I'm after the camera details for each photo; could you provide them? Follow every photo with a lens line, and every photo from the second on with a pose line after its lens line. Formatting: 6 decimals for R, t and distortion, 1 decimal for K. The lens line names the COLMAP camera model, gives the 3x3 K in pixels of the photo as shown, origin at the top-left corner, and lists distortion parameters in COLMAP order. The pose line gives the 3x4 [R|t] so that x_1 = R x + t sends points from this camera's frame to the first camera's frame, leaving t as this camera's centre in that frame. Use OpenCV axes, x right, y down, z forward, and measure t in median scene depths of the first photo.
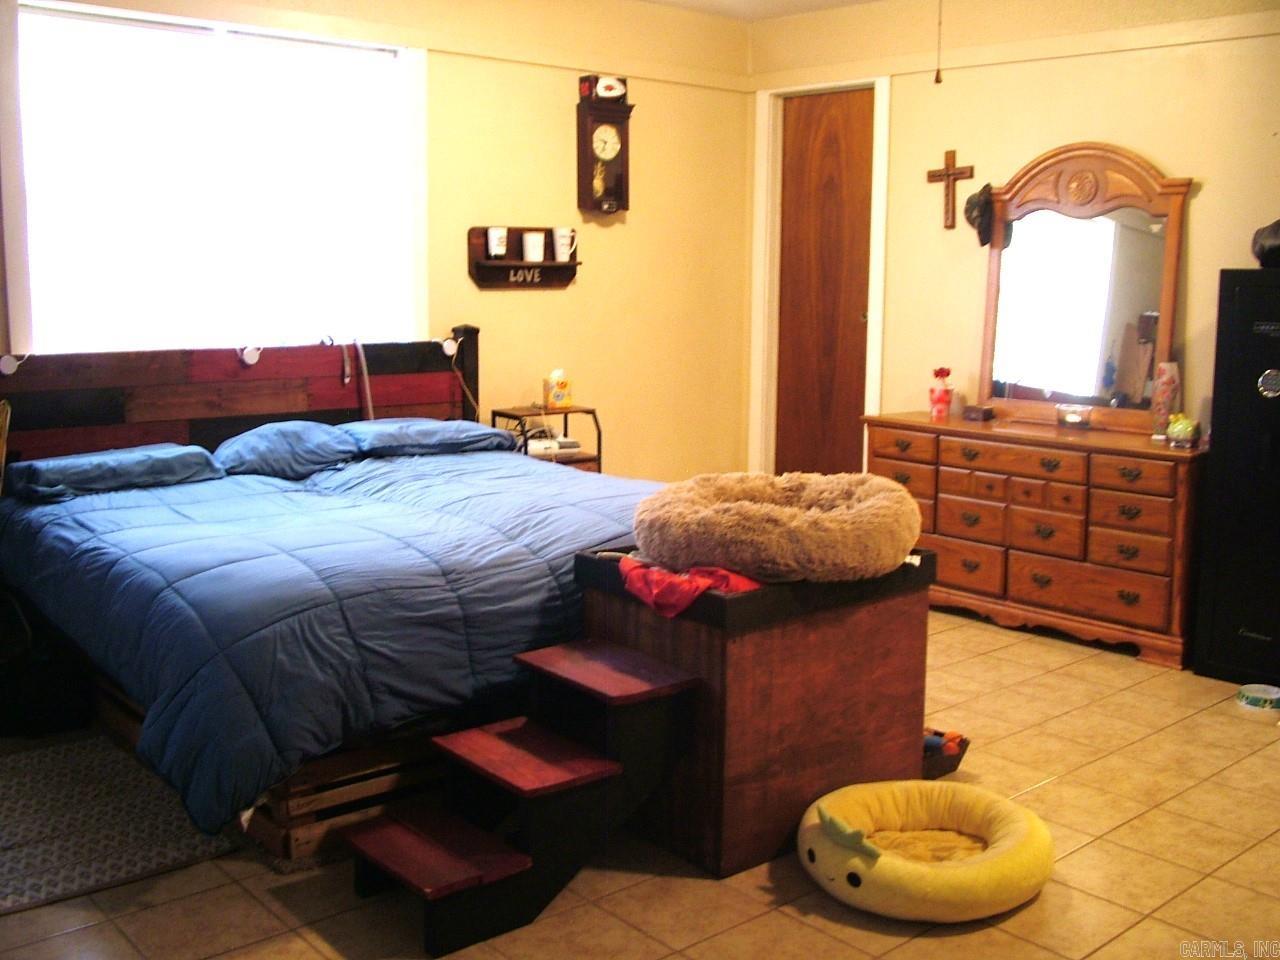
lens RADIAL K [[1338.1, 0, 645.2], [0, 1338.1, 482.1], [0, 0, 1]] dist [-0.106743, 0.043736]
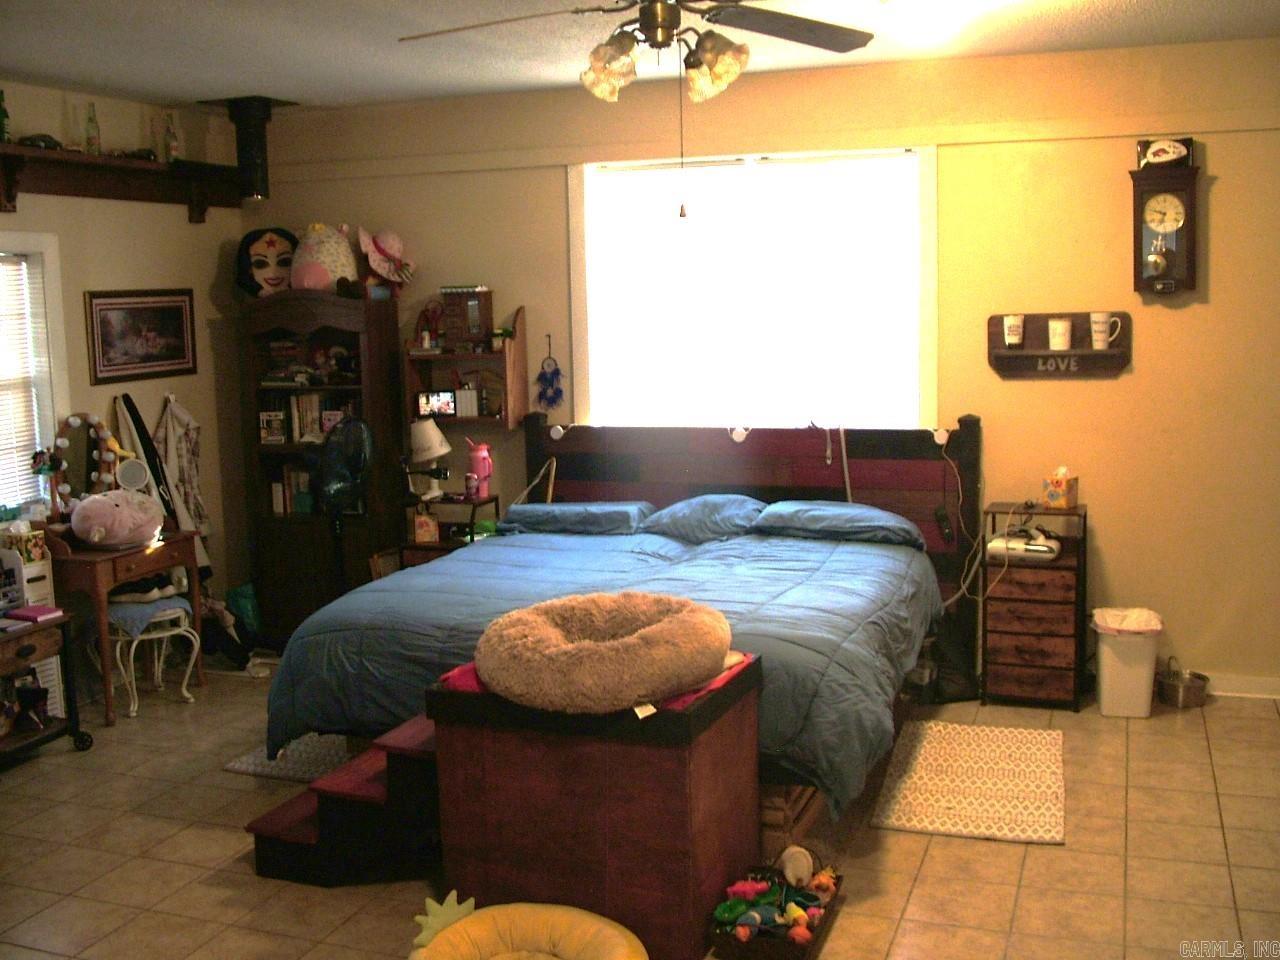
lens RADIAL K [[1338.1, 0, 645.2], [0, 1338.1, 482.1], [0, 0, 1]] dist [-0.106743, 0.043736]
pose [[0.479398, 0.097915, -0.872118, 0.658246], [-0.105334, 0.992992, 0.053585, -0.101609], [0.871253, 0.066175, 0.486352, 0.329243]]
